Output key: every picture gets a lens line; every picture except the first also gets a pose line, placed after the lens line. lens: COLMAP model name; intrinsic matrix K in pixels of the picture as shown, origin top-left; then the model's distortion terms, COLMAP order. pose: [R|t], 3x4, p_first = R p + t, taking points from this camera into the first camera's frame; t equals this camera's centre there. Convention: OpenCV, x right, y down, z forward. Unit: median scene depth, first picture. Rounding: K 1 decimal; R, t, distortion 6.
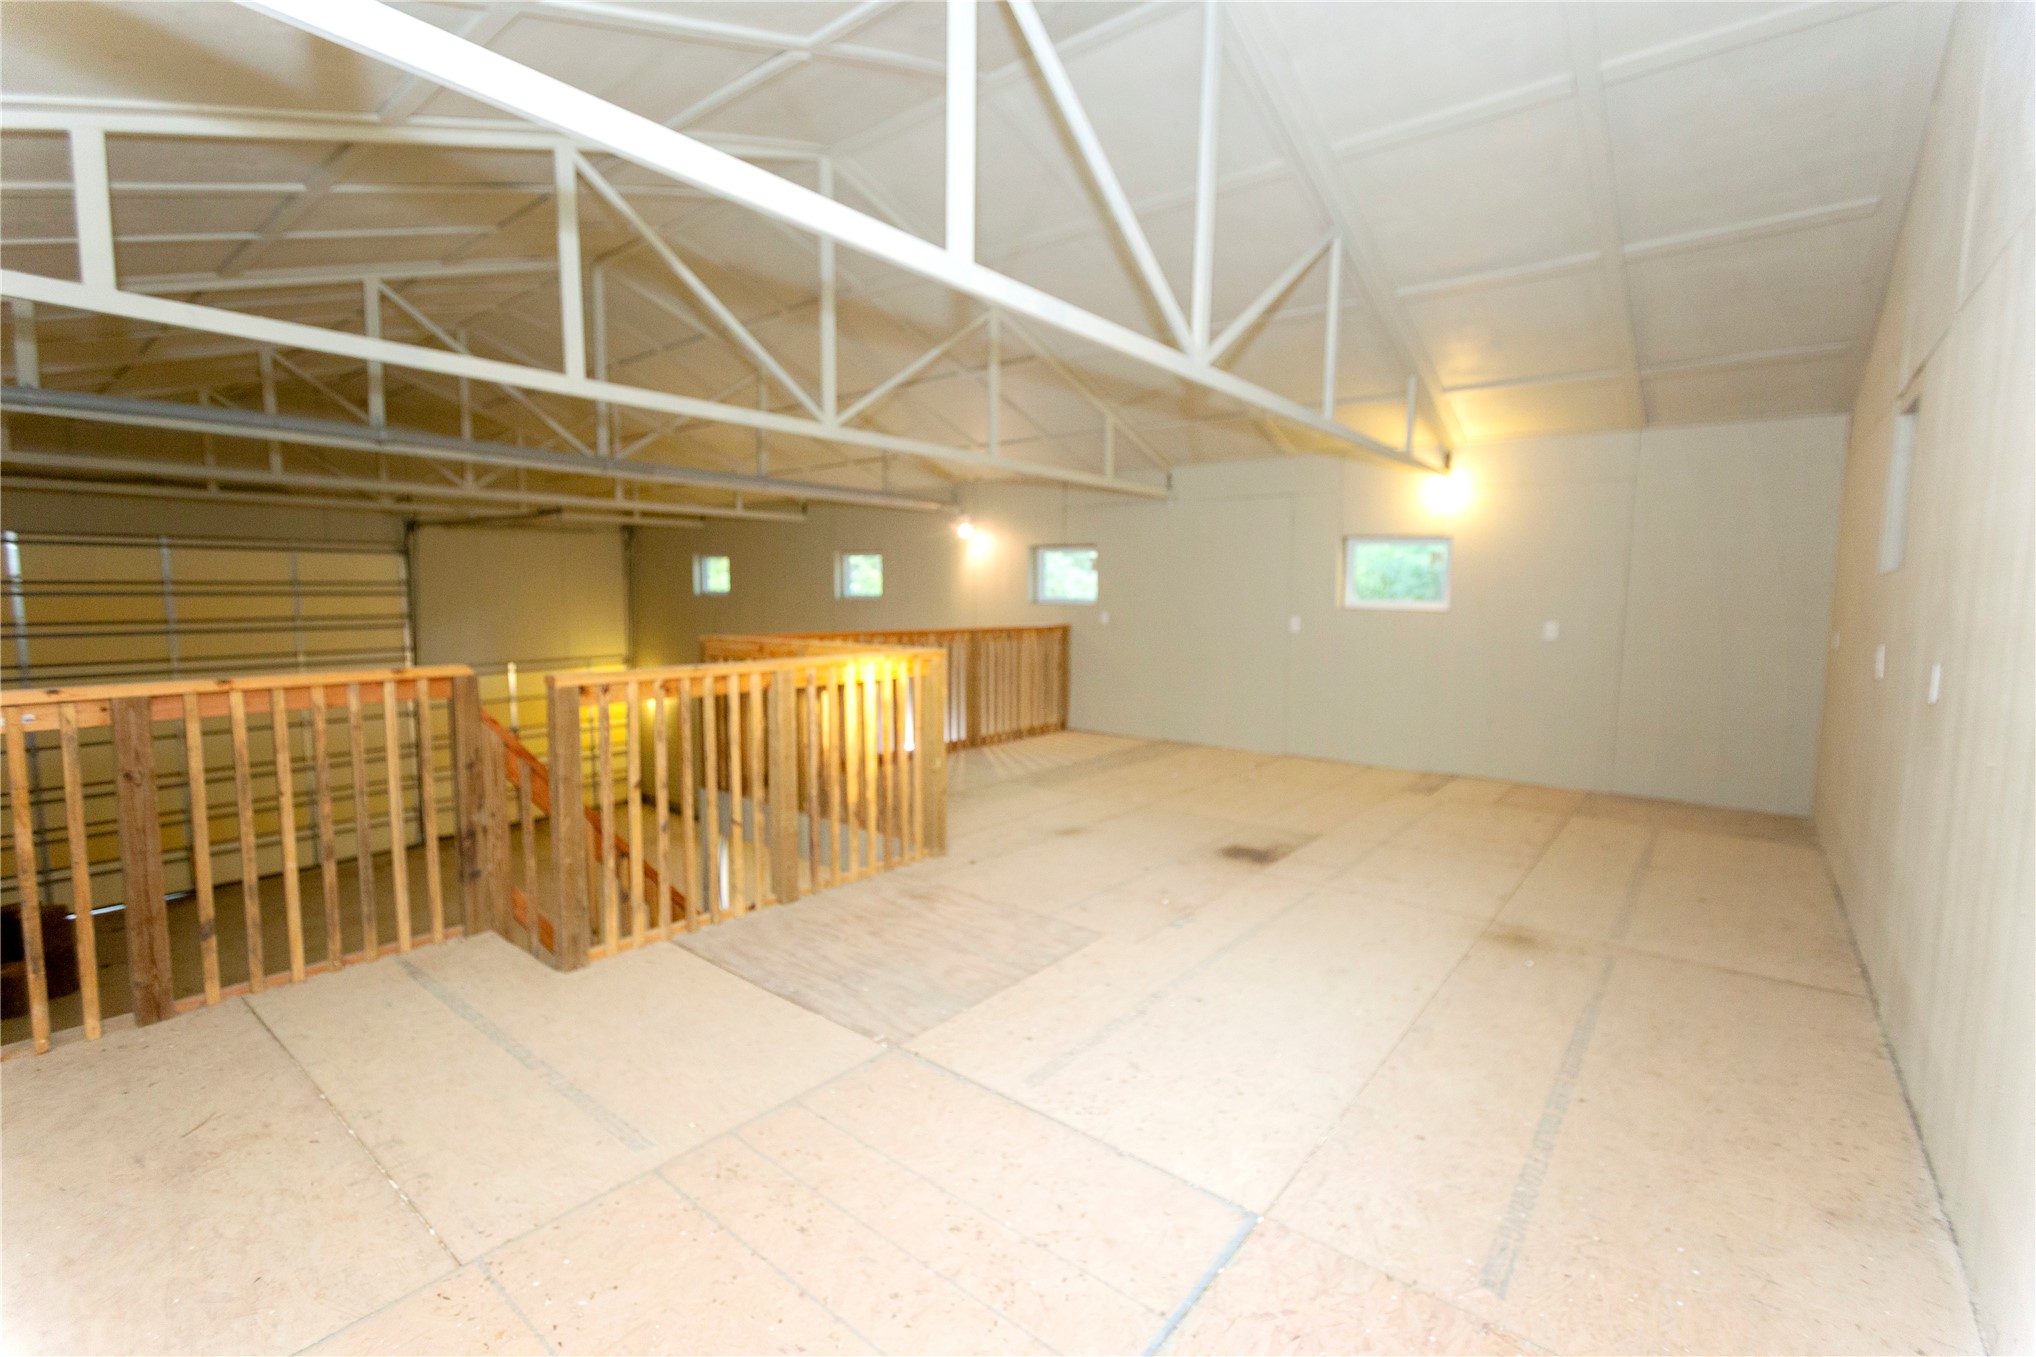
lens RADIAL K [[919.0, 0, 1018.7], [0, 919.0, 684.2], [0, 0, 1]] dist [-0.005275, 0.008390]
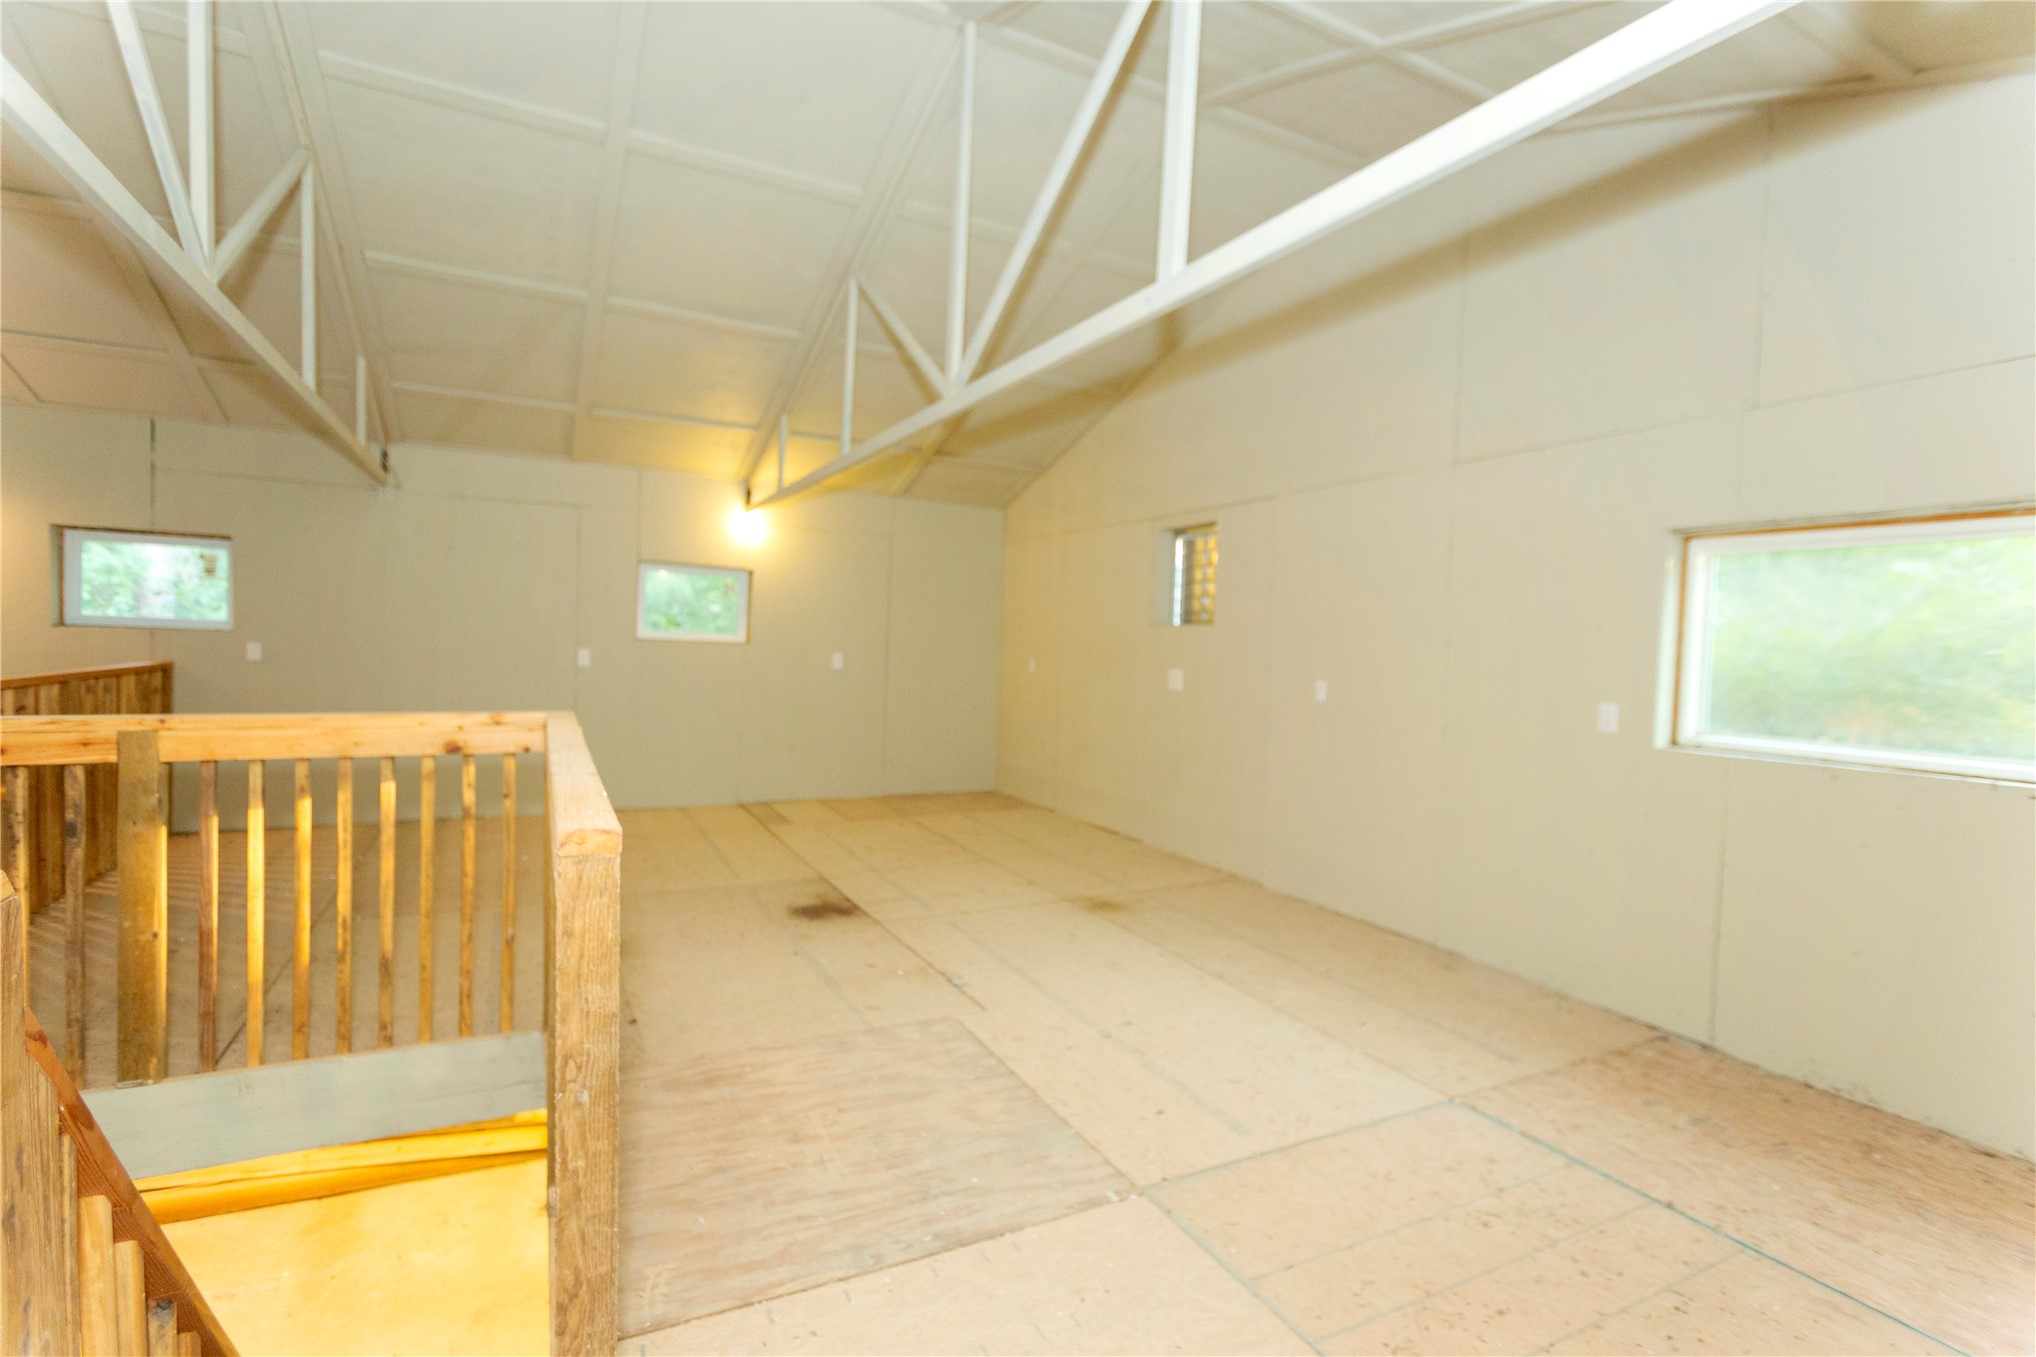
lens RADIAL K [[959.2, 0, 1022.1], [0, 959.2, 676.0], [0, 0, 1]] dist [-0.009206, 0.000299]
pose [[0.387999, -0.030376, 0.921159, -0.706883], [0.062861, 0.998002, 0.006432, -0.055871], [-0.919514, 0.055409, 0.389133, 0.553005]]
